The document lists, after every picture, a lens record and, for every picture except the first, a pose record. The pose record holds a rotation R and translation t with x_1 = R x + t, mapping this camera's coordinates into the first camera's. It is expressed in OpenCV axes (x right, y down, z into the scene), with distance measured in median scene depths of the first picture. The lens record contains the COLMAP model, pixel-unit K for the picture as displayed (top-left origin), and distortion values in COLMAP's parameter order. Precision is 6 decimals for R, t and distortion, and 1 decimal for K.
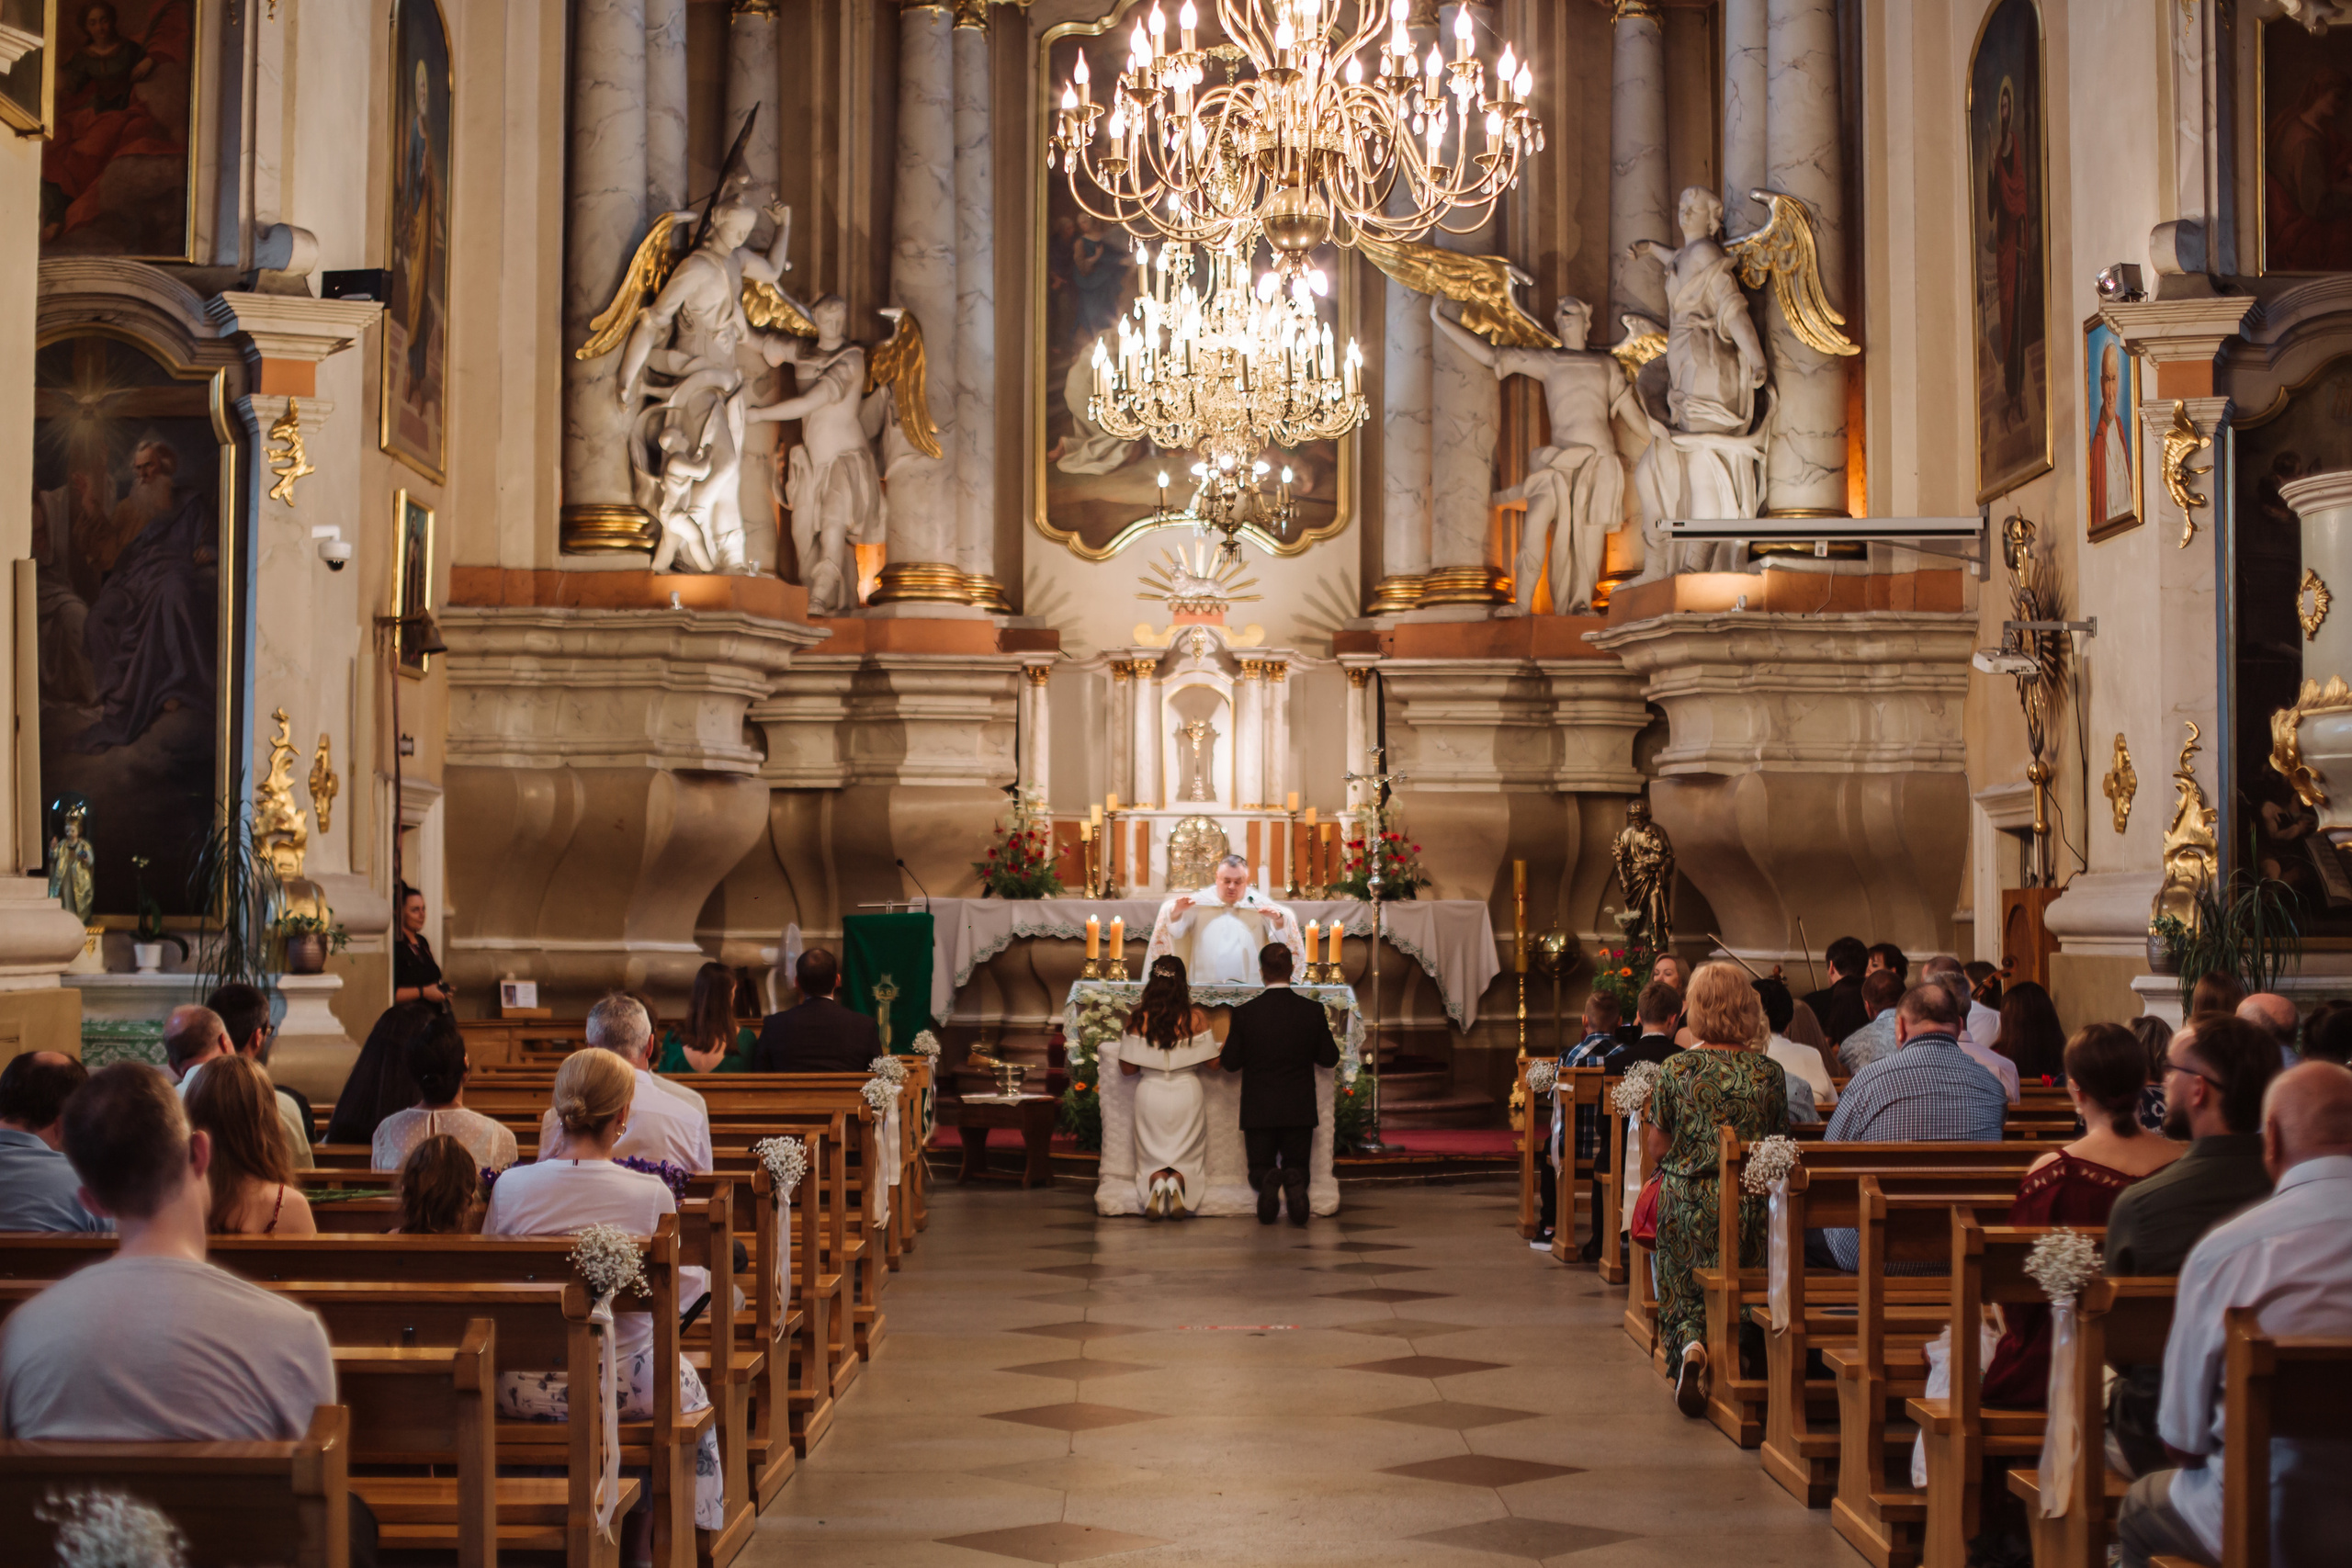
lens RADIAL K [[3346.1, 0, 1176.0], [0, 3346.1, 784.0], [0, 0, 1]] dist [-0.153175, 0.114974]
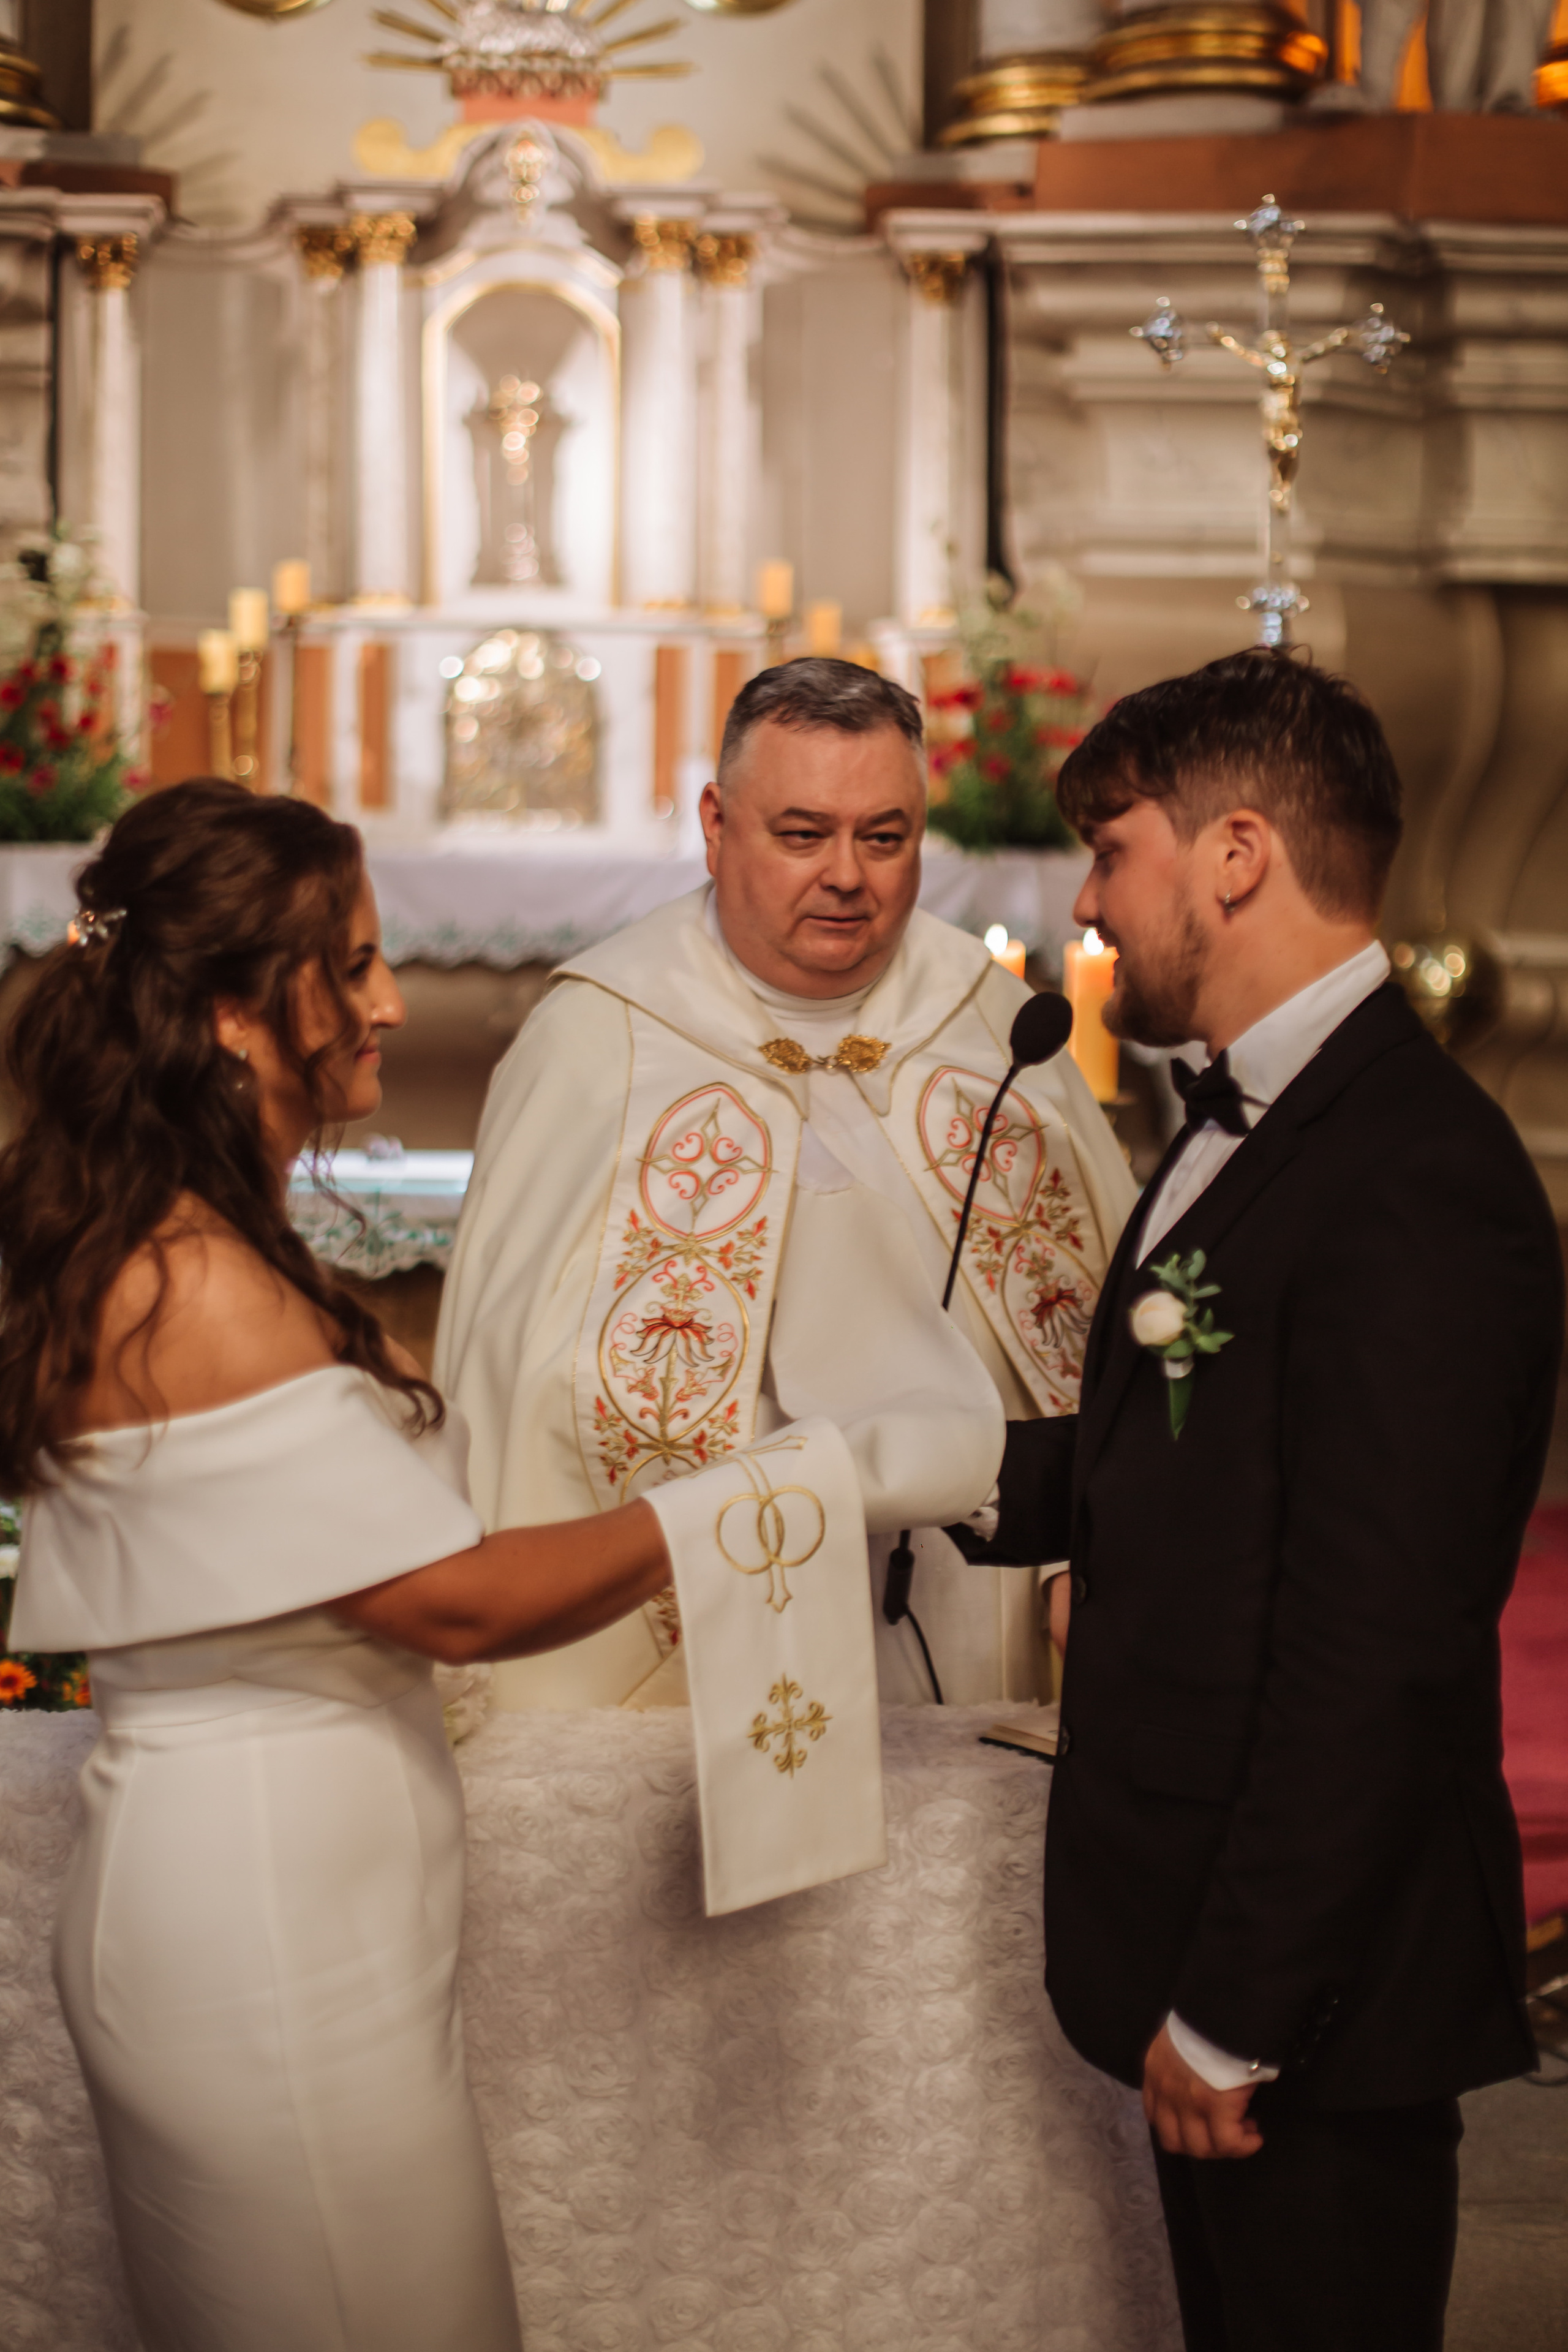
lens RADIAL K [[3488.8, 0, 786.4], [0, 3488.8, 1144.6], [0, 0, 1]] dist [-0.131211, -0.006839]
pose [[0.996345, -0.001202, 0.085409, 0.002700], [-0.008655, 0.993334, 0.114945, 0.021876], [-0.084978, -0.115265, 0.989693, 0.597351]]
